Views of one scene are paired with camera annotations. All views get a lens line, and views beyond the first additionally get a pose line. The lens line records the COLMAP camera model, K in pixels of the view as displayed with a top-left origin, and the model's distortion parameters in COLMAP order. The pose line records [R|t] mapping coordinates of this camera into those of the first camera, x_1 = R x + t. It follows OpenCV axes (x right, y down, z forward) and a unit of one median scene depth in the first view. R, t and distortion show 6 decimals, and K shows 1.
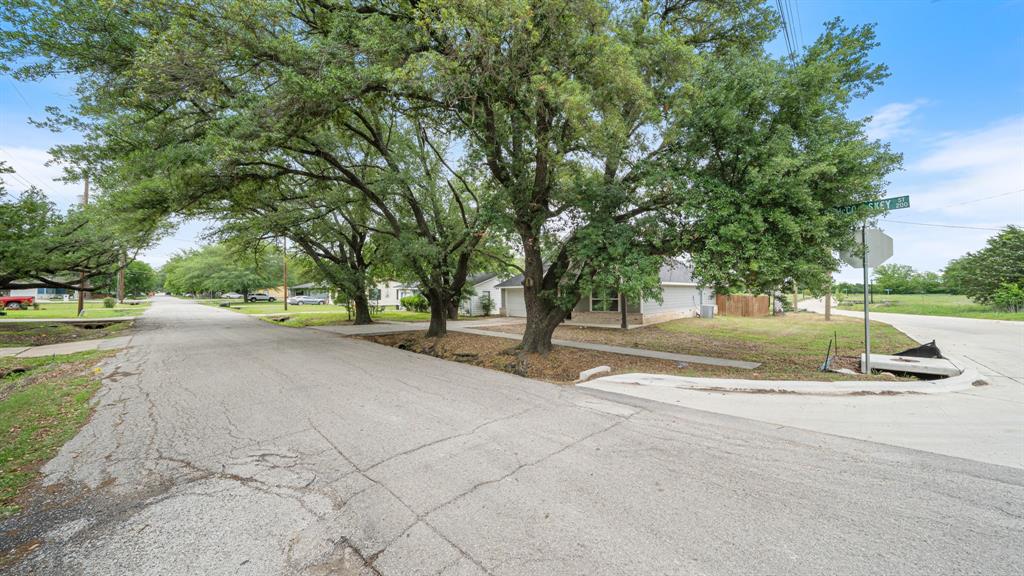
lens RADIAL K [[355.9, 0, 511.7], [0, 355.9, 291.3], [0, 0, 1]] dist [-0.003521, -0.000336]
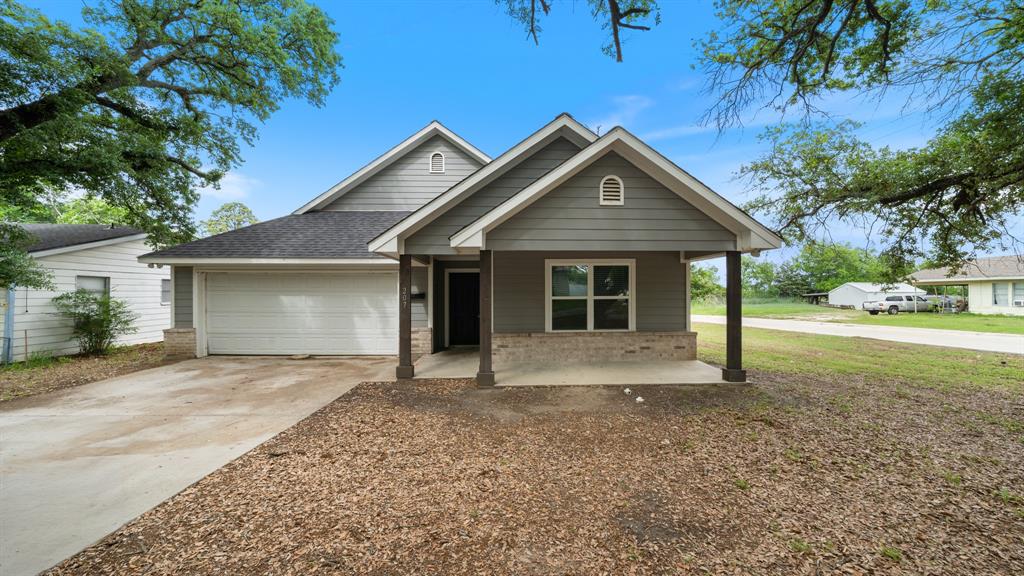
lens RADIAL K [[355.9, 0, 499.2], [0, 355.9, 303.3], [0, 0, 1]] dist [-0.003521, -0.000336]
pose [[0.695526, -0.011681, 0.718406, -0.052273], [-0.009528, 0.999630, 0.025478, 0.013977], [-0.718438, -0.024566, 0.695157, 0.573975]]
